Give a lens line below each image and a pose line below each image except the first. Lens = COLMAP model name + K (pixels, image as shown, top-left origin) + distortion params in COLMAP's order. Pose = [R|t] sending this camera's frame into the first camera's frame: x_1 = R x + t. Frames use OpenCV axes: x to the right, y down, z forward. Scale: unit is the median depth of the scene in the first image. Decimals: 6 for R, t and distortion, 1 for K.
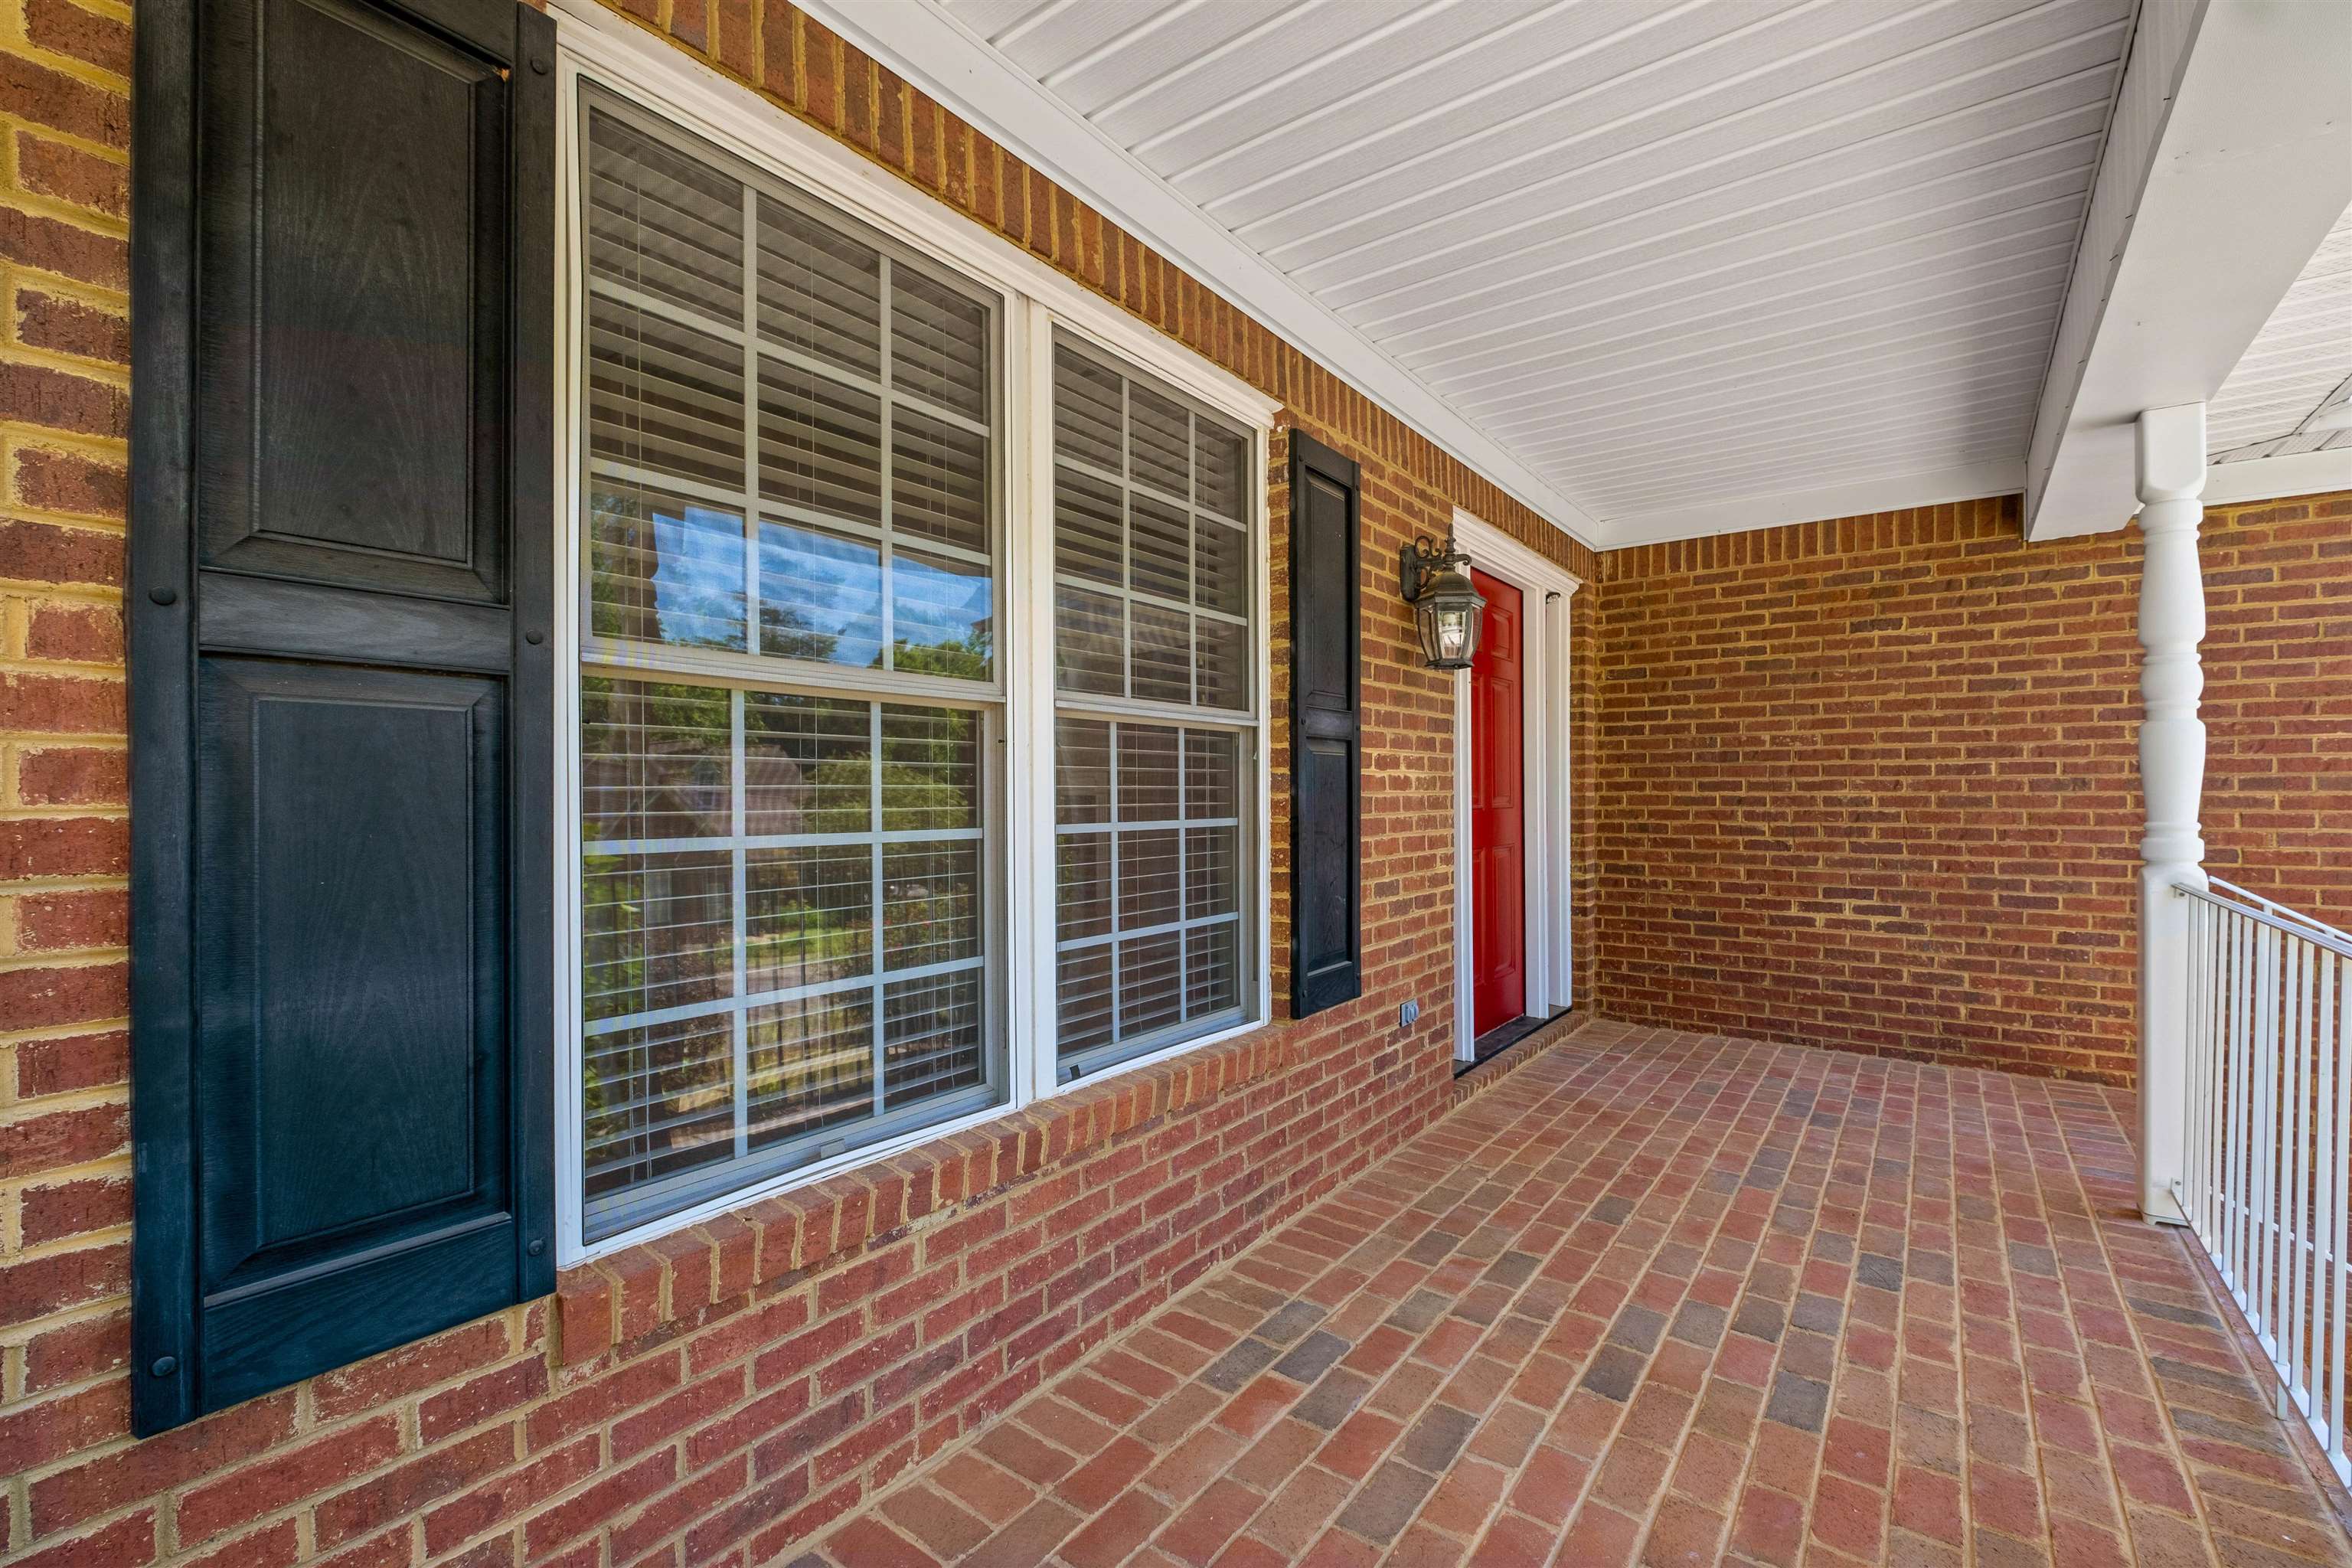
lens RADIAL K [[1016.0, 0, 1181.9], [0, 1016.0, 795.3], [0, 0, 1]] dist [-0.001748, -0.002684]
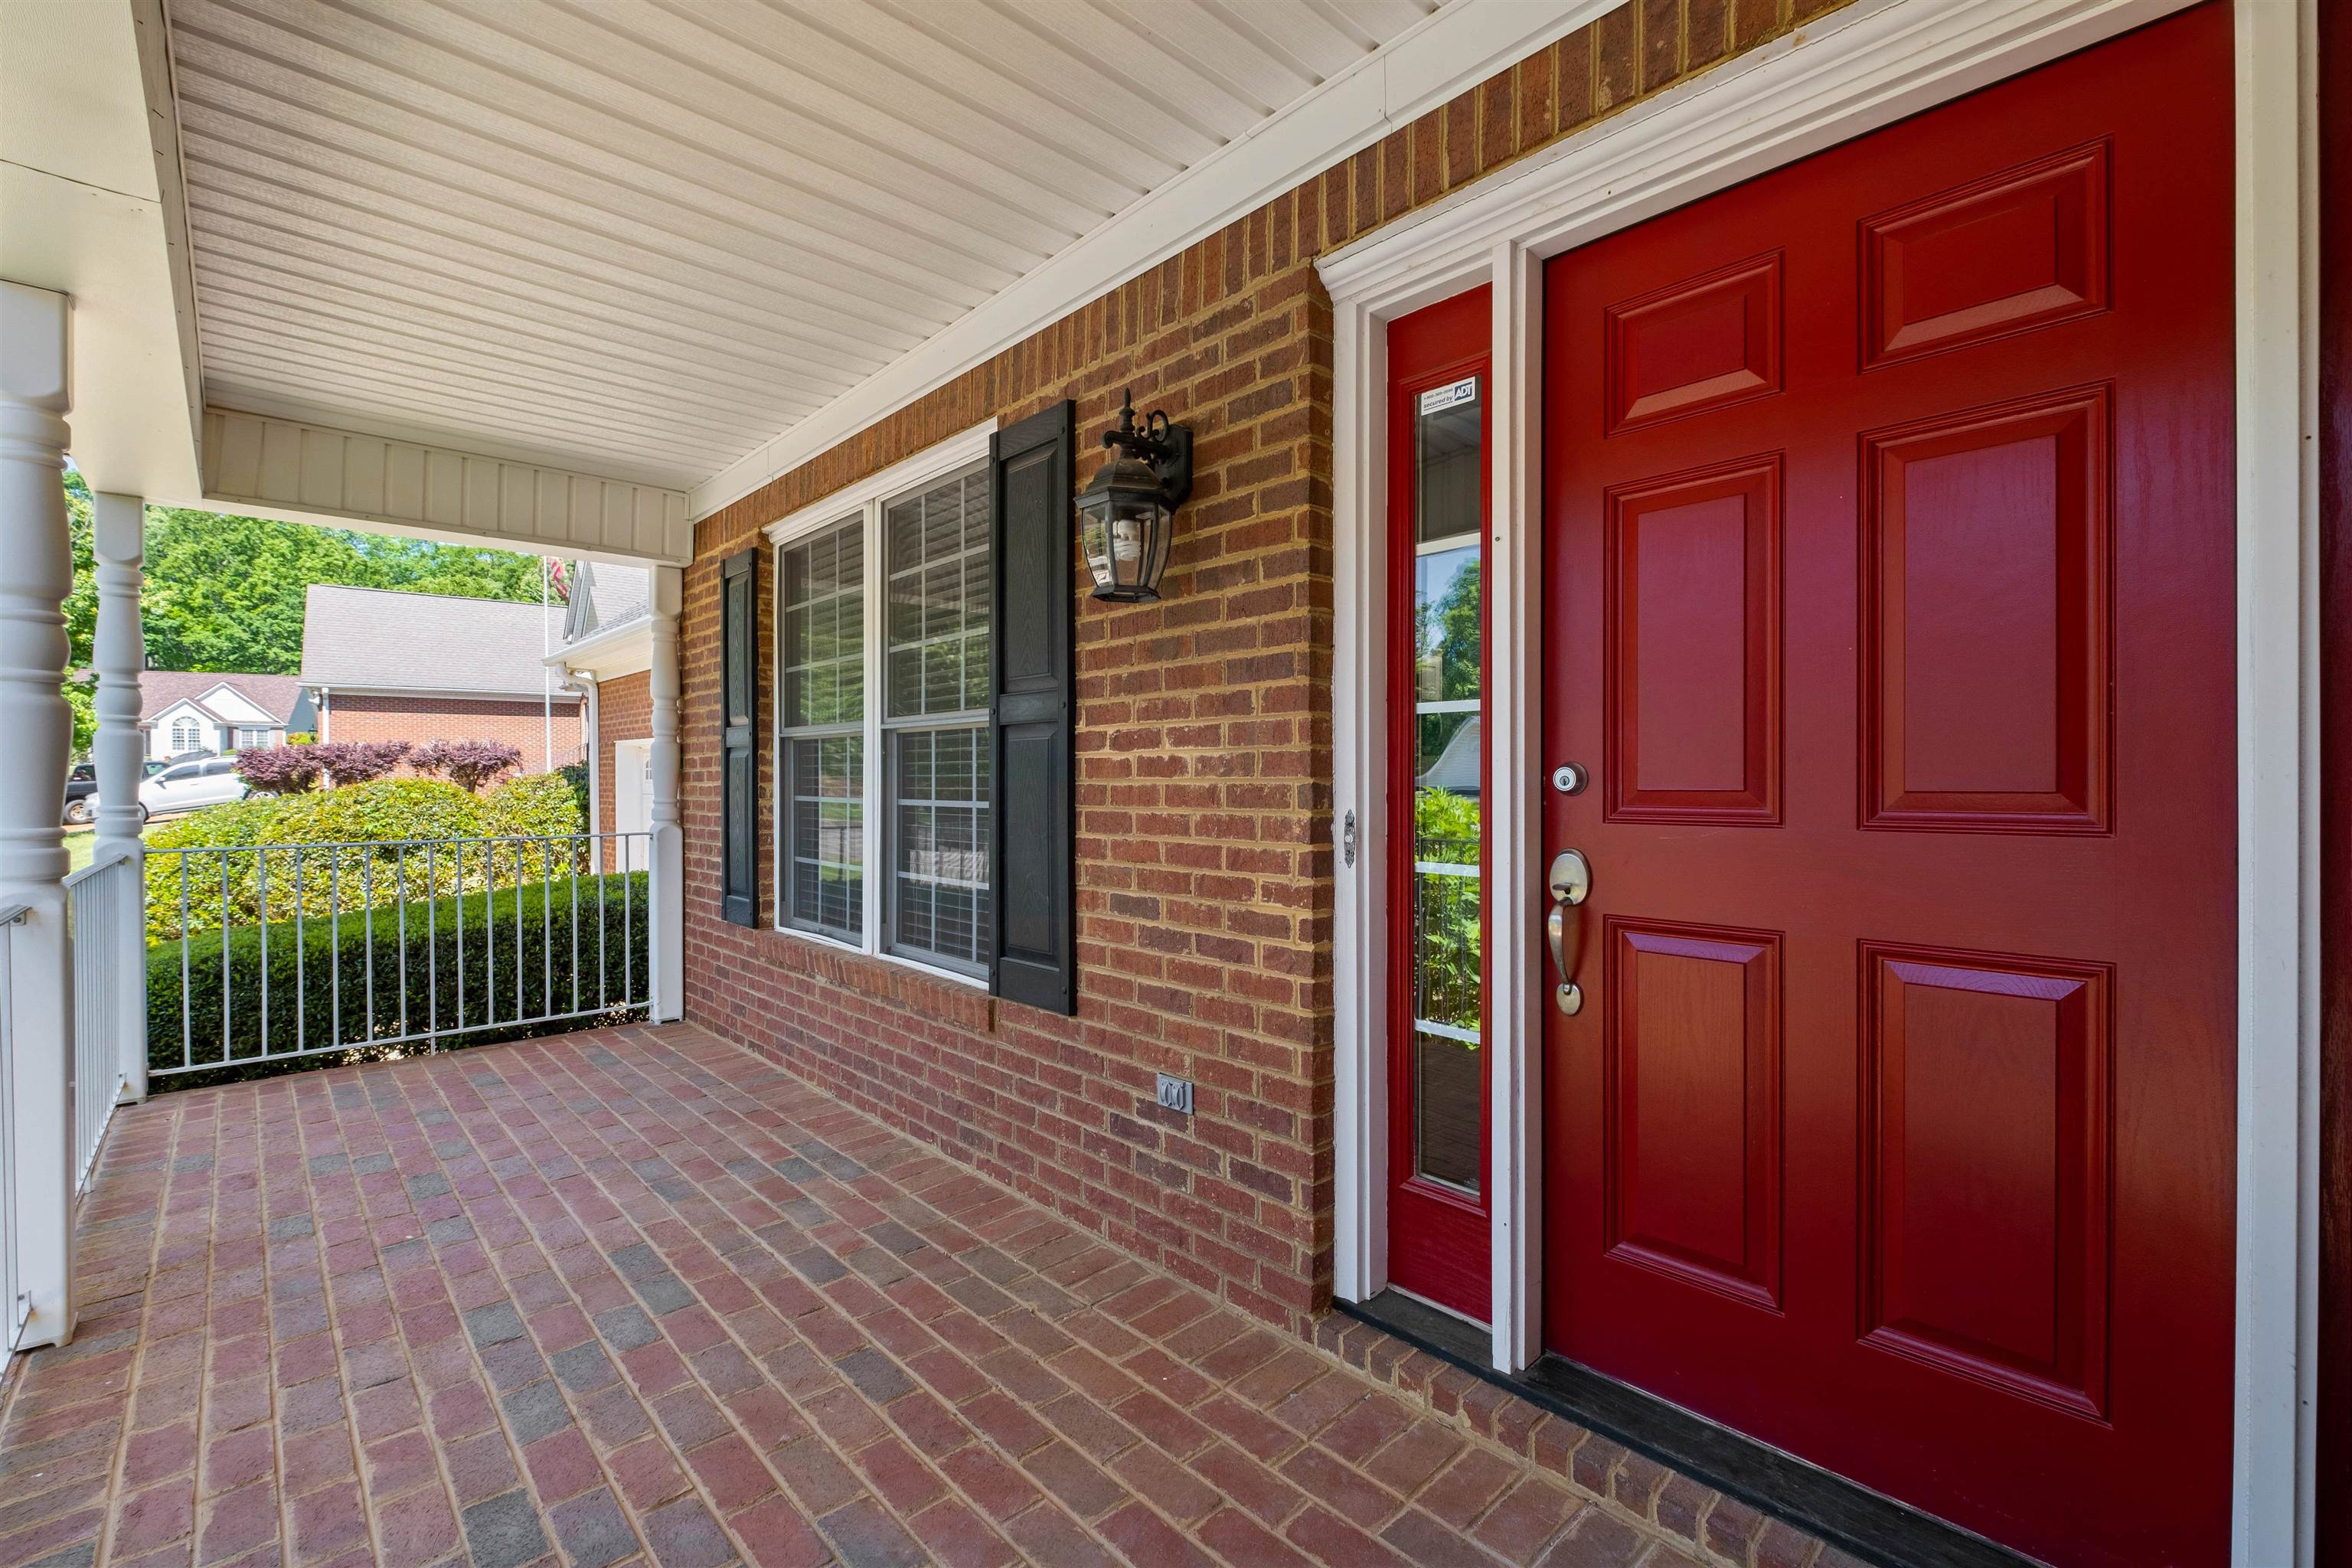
lens RADIAL K [[1016.0, 0, 1180.5], [0, 1016.0, 782.3], [0, 0, 1]] dist [-0.001748, -0.002684]
pose [[-0.181405, 0.005787, -0.983391, 1.202111], [-0.000431, 0.999982, 0.005964, -0.006886], [0.983408, 0.001506, -0.181399, 1.492140]]
